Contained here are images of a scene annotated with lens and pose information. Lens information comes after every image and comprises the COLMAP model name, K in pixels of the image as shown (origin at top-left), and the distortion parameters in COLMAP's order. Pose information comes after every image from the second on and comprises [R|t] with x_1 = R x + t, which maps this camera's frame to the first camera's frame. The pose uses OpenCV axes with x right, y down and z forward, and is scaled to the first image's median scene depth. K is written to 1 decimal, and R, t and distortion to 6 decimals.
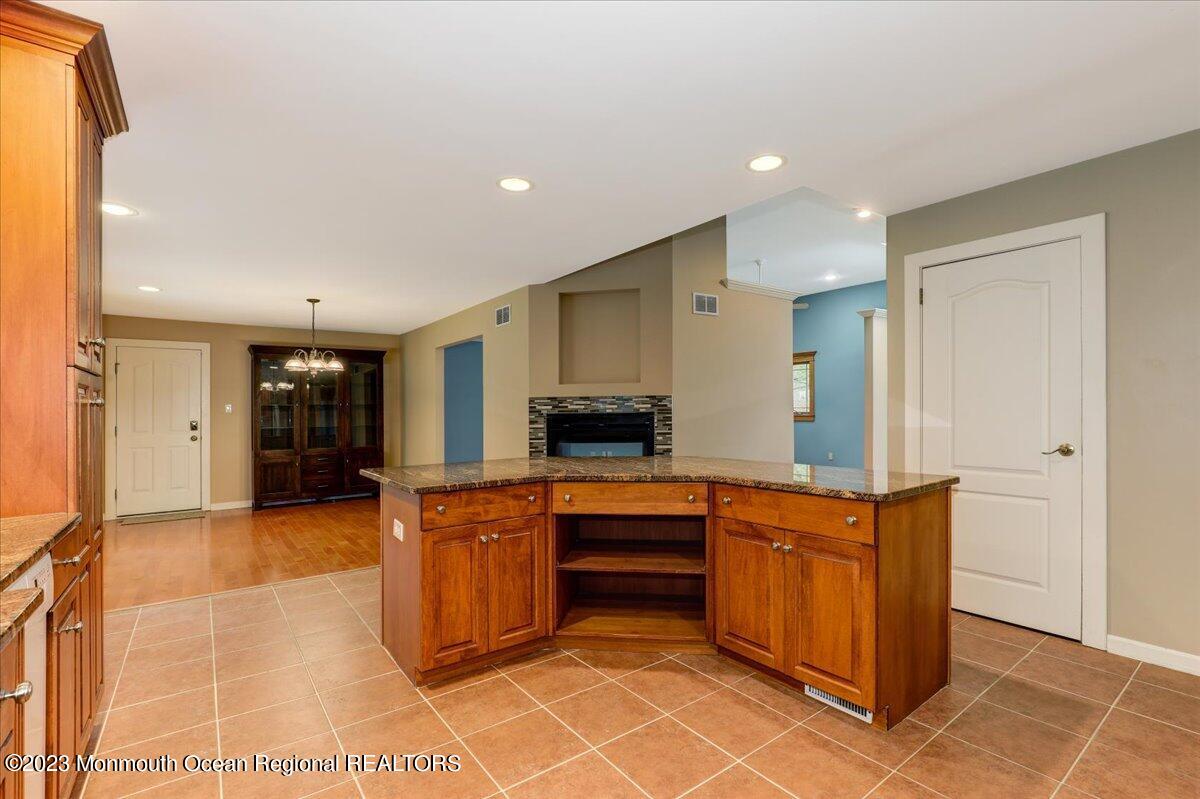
lens RADIAL K [[545.5, 0, 604.4], [0, 545.5, 409.9], [0, 0, 1]] dist [-0.005118, -0.000023]
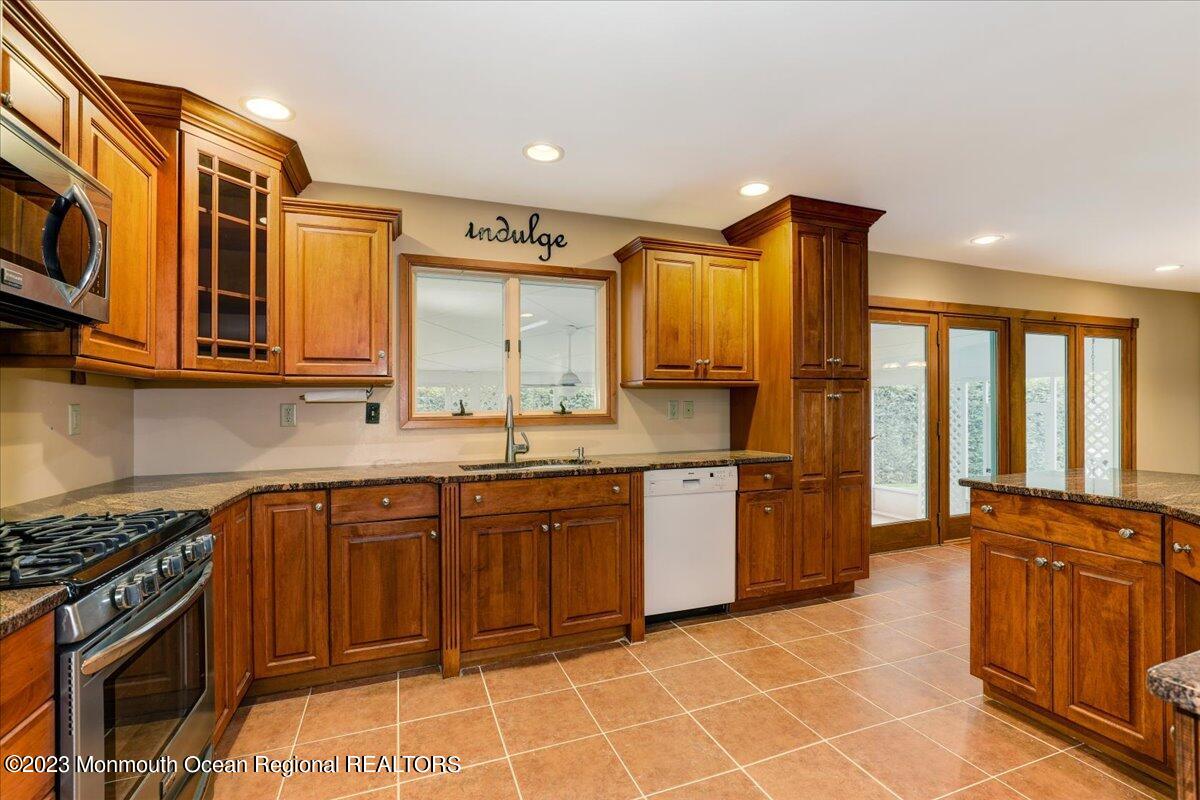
lens RADIAL K [[545.5, 0, 608.7], [0, 545.5, 402.0], [0, 0, 1]] dist [-0.005118, -0.000023]
pose [[-0.269904, 0.004822, -0.962875, 0.695675], [0.010573, 0.999942, 0.002044, -0.003588], [0.962829, -0.009629, -0.269940, 0.601759]]
